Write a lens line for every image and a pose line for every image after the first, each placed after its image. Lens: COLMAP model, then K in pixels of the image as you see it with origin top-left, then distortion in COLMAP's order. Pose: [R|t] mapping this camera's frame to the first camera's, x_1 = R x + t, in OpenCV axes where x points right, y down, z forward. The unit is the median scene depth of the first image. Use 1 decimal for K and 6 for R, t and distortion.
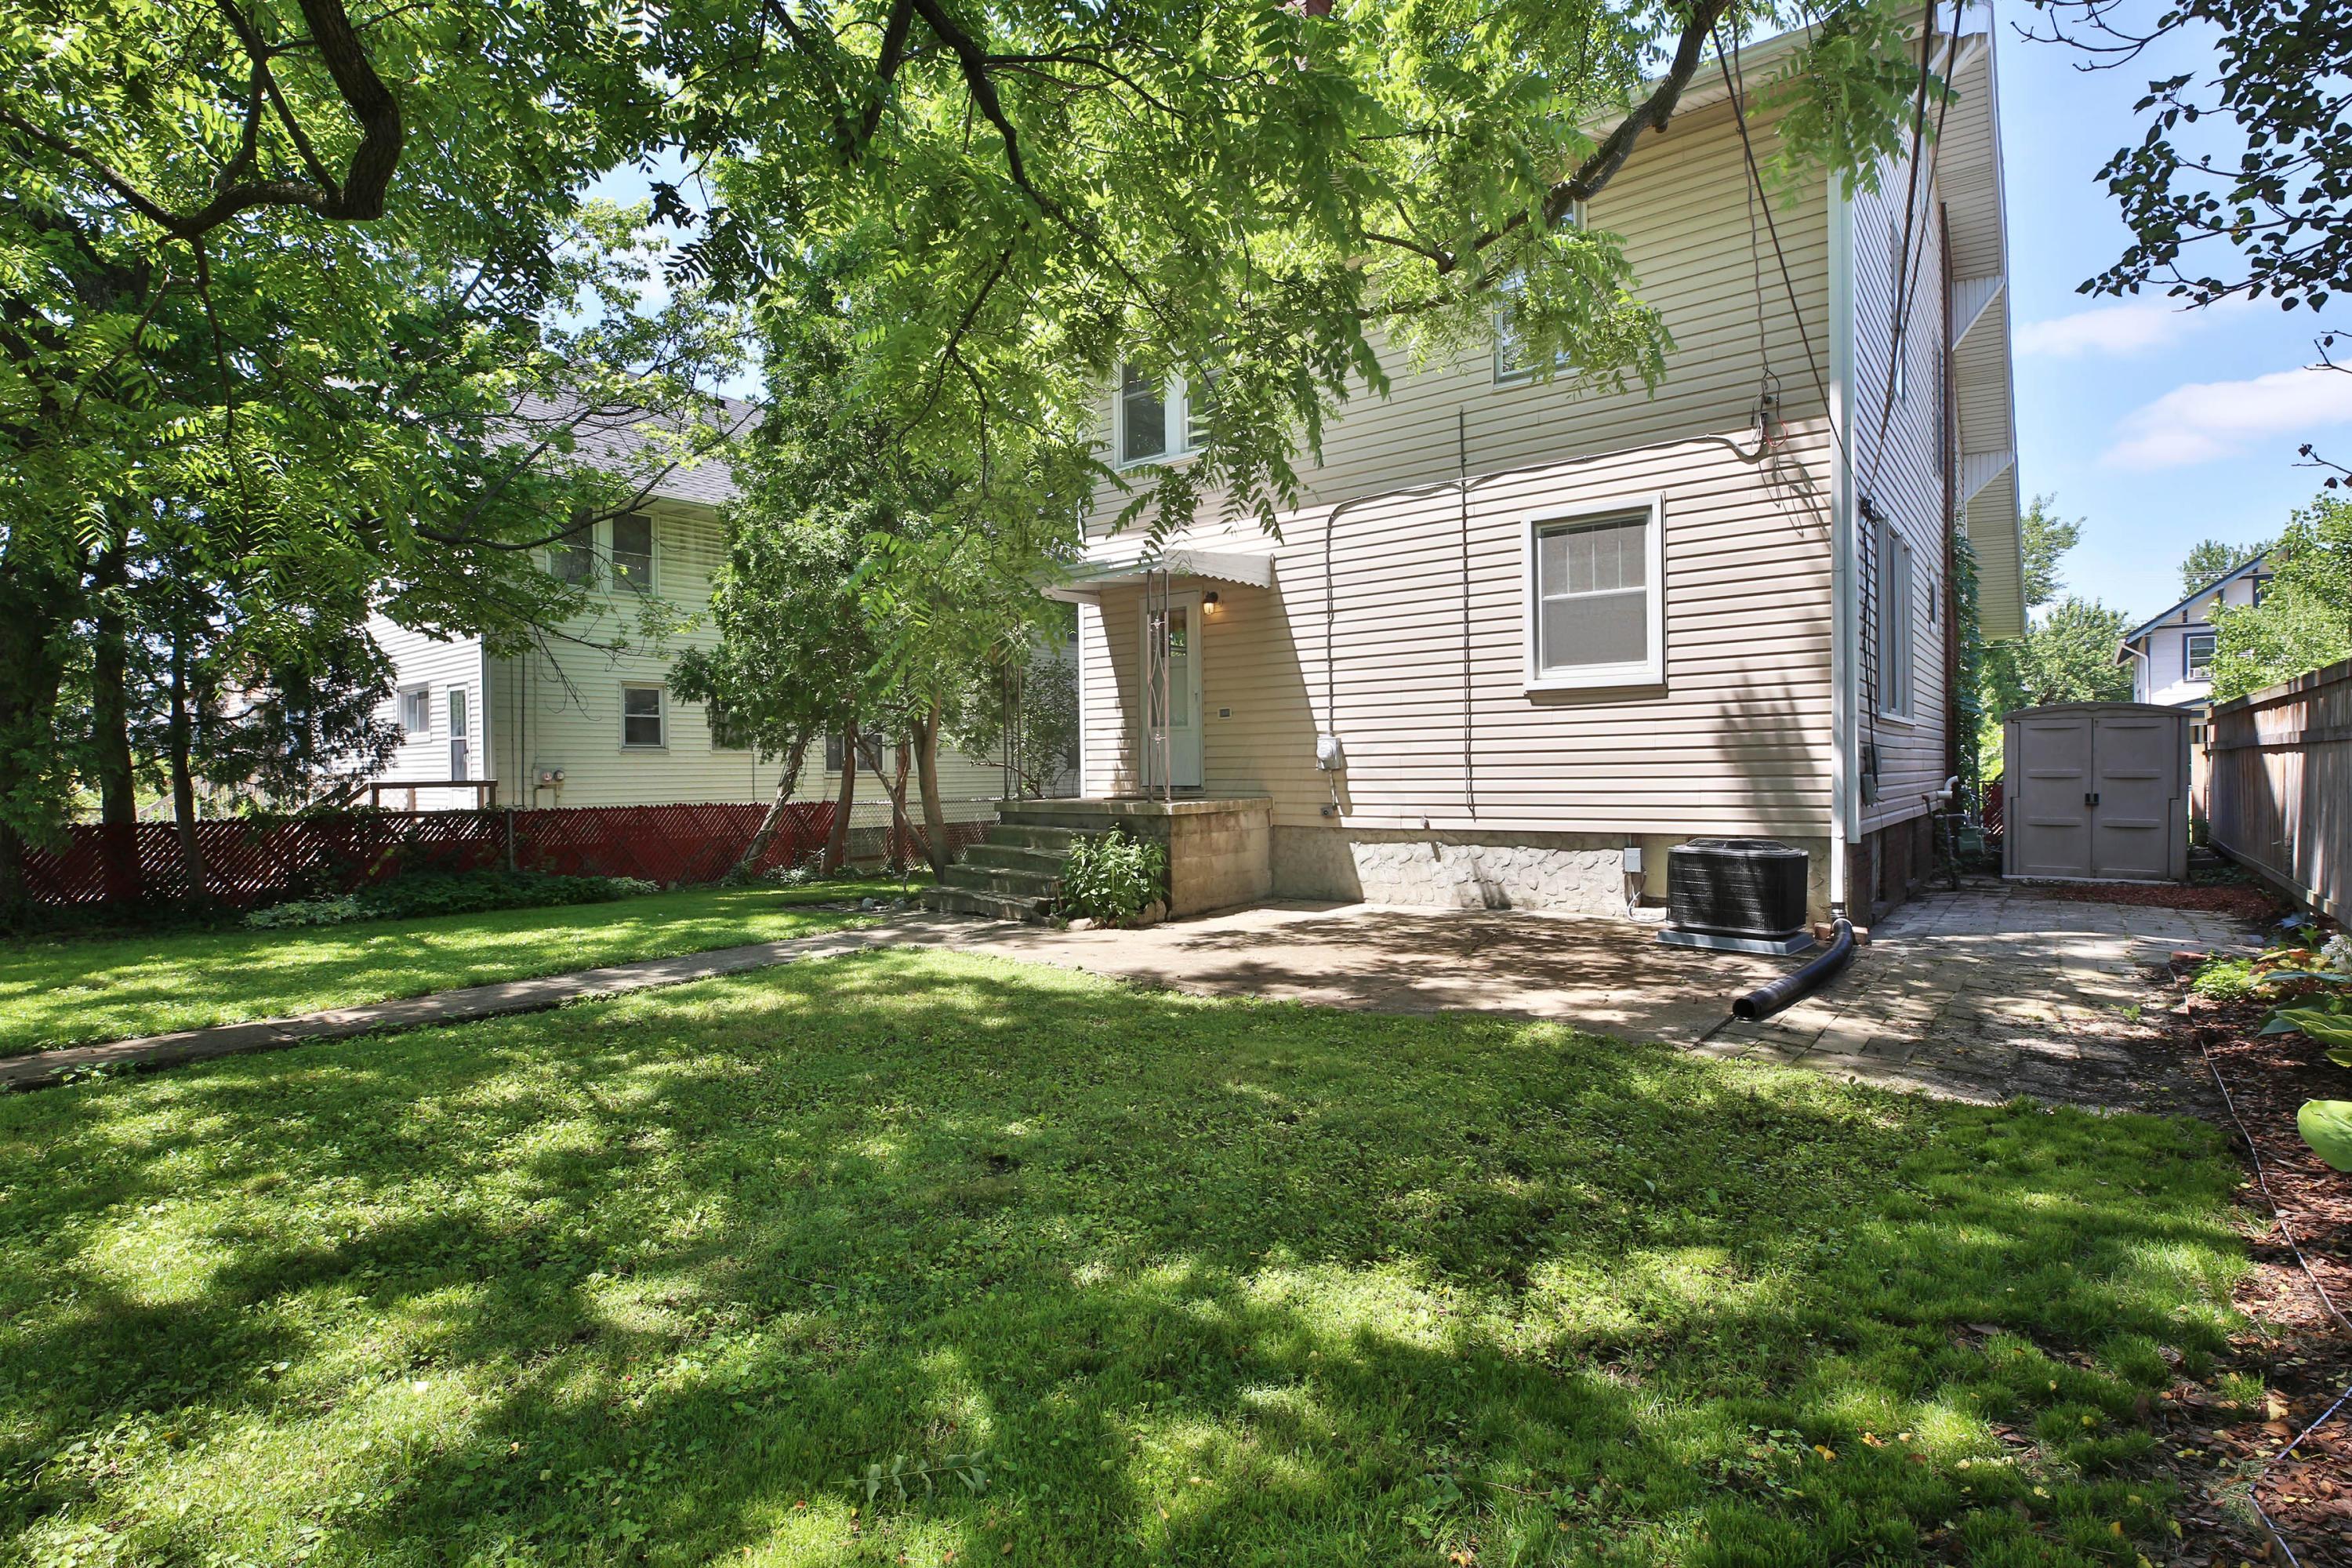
lens RADIAL K [[1129.6, 0, 1175.9], [0, 1129.6, 783.8], [0, 0, 1]] dist [0.002136, 0.000191]
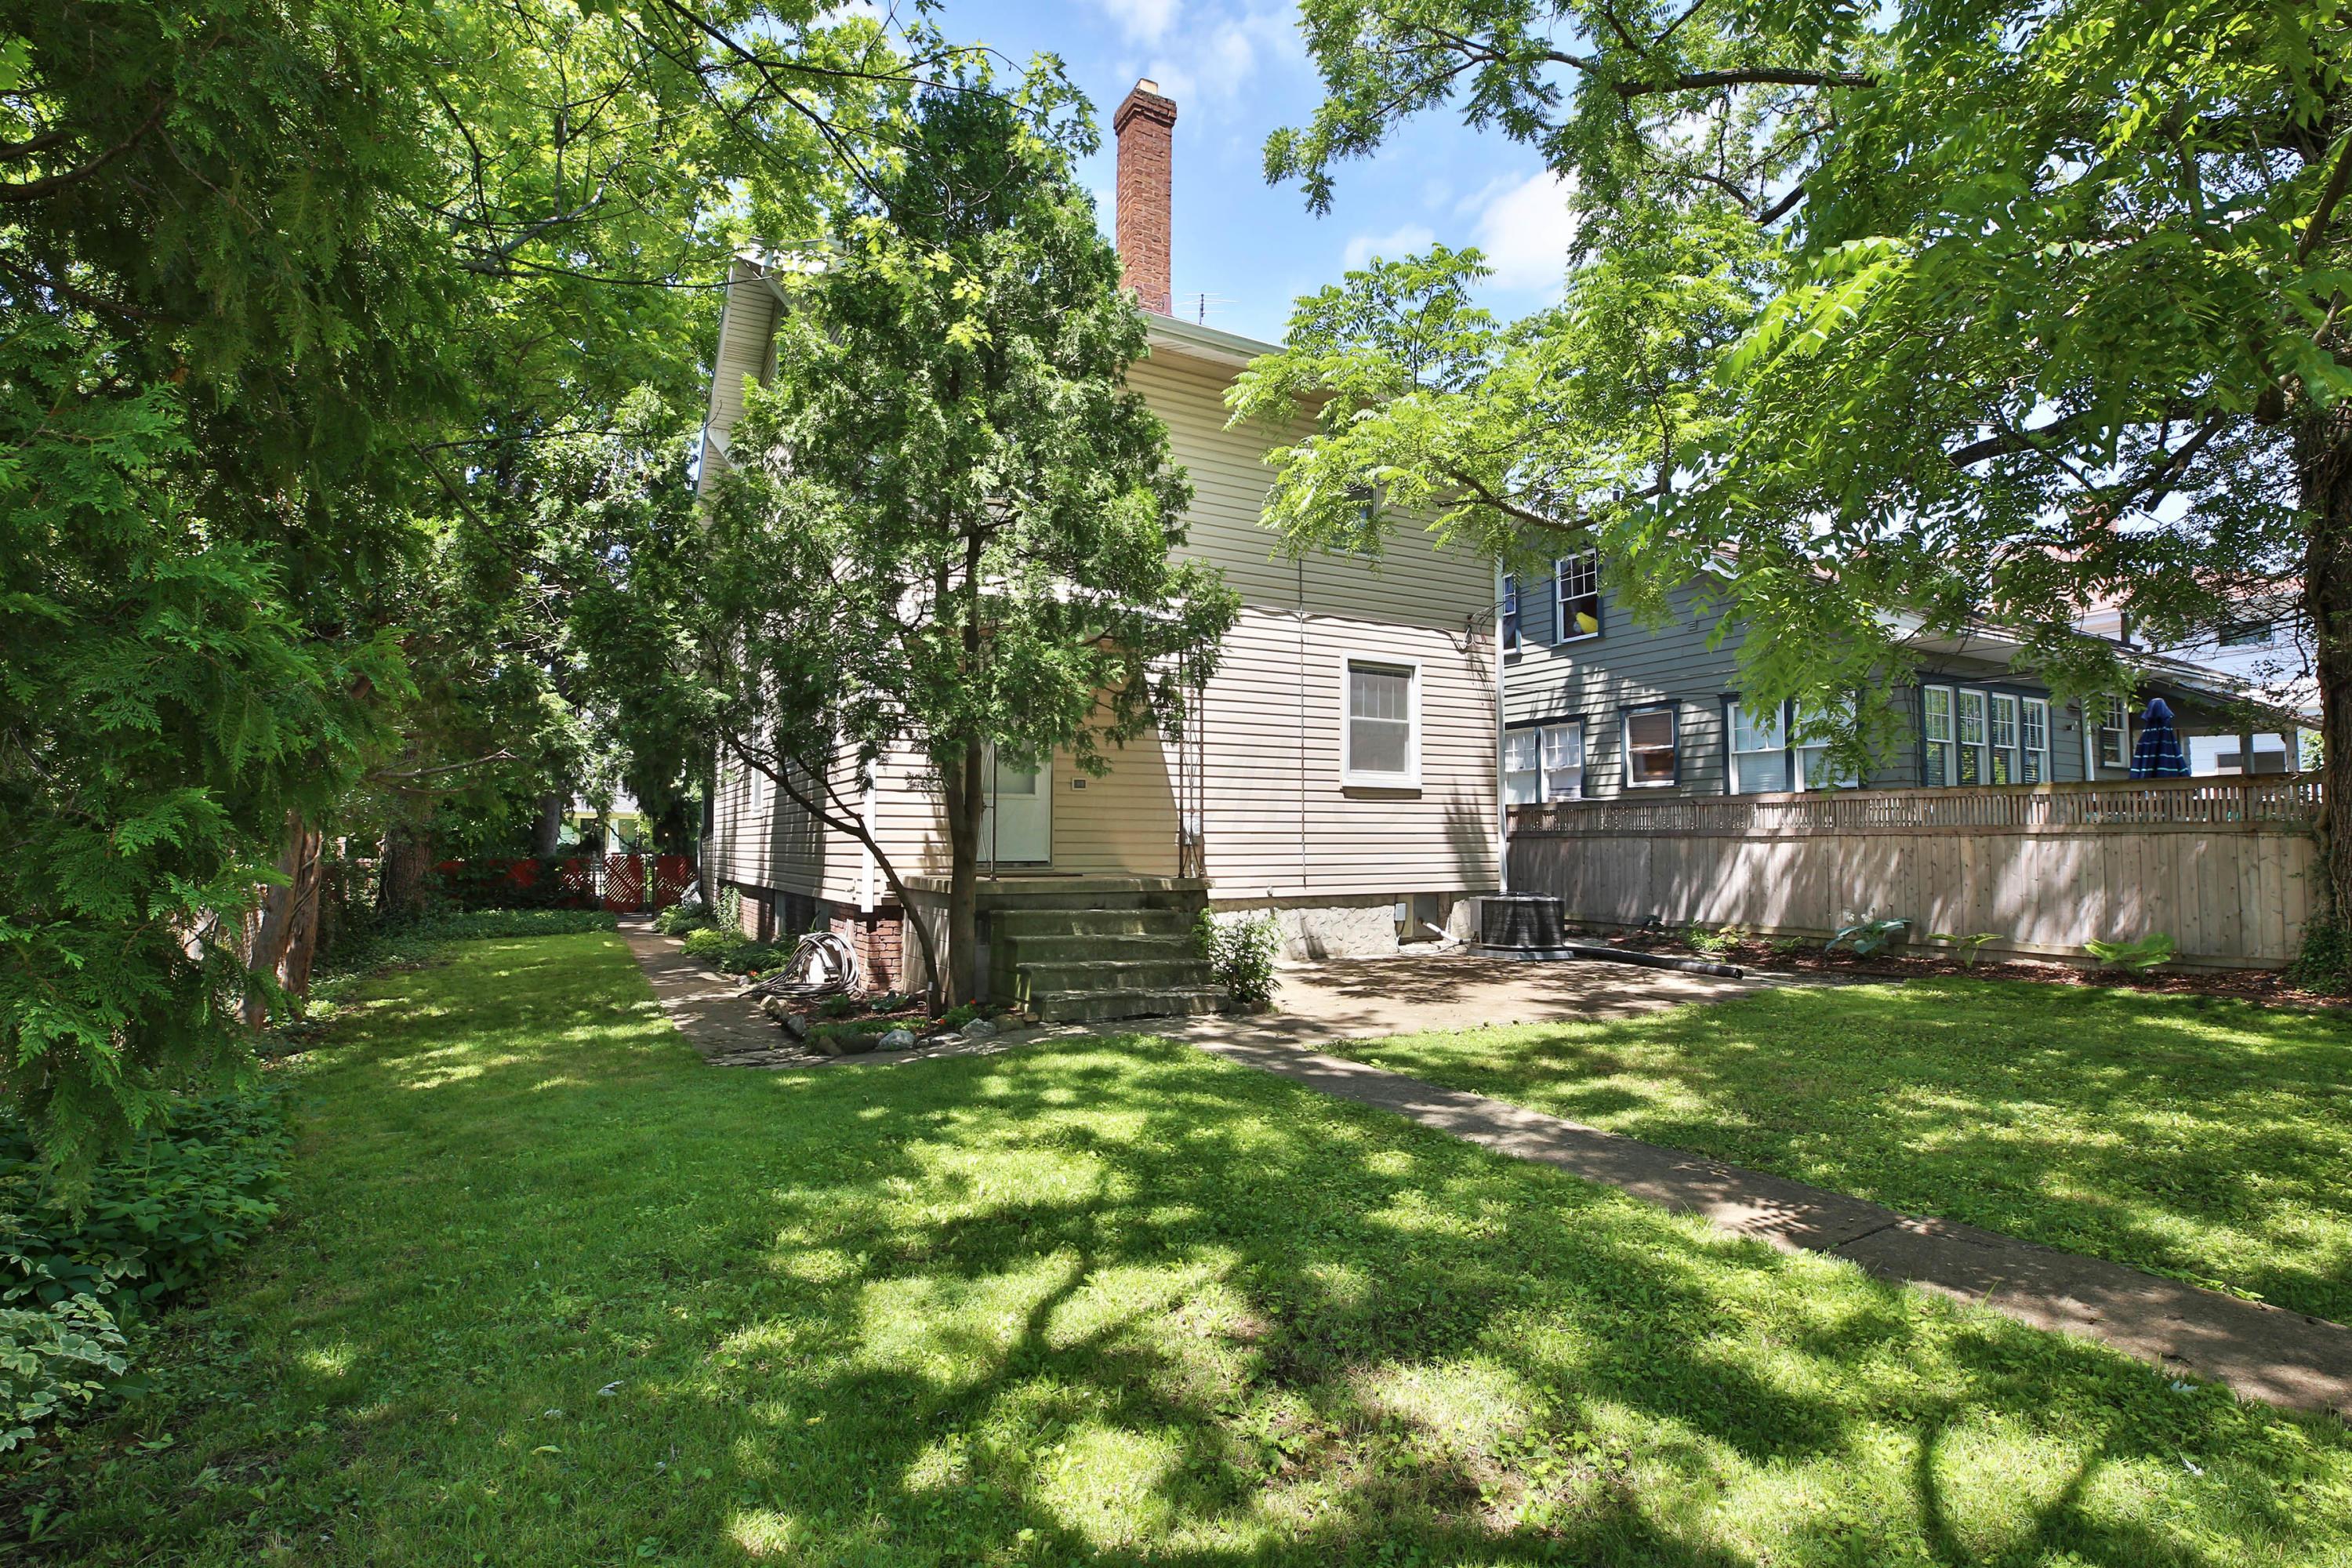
lens RADIAL K [[1129.6, 0, 1176.5], [0, 1129.6, 785.5], [0, 0, 1]] dist [0.002136, 0.000191]
pose [[0.402490, 0.056198, 0.913698, -0.981025], [0.000971, 0.998087, -0.061816, -0.003224], [-0.915424, 0.025767, 0.401665, 0.669240]]
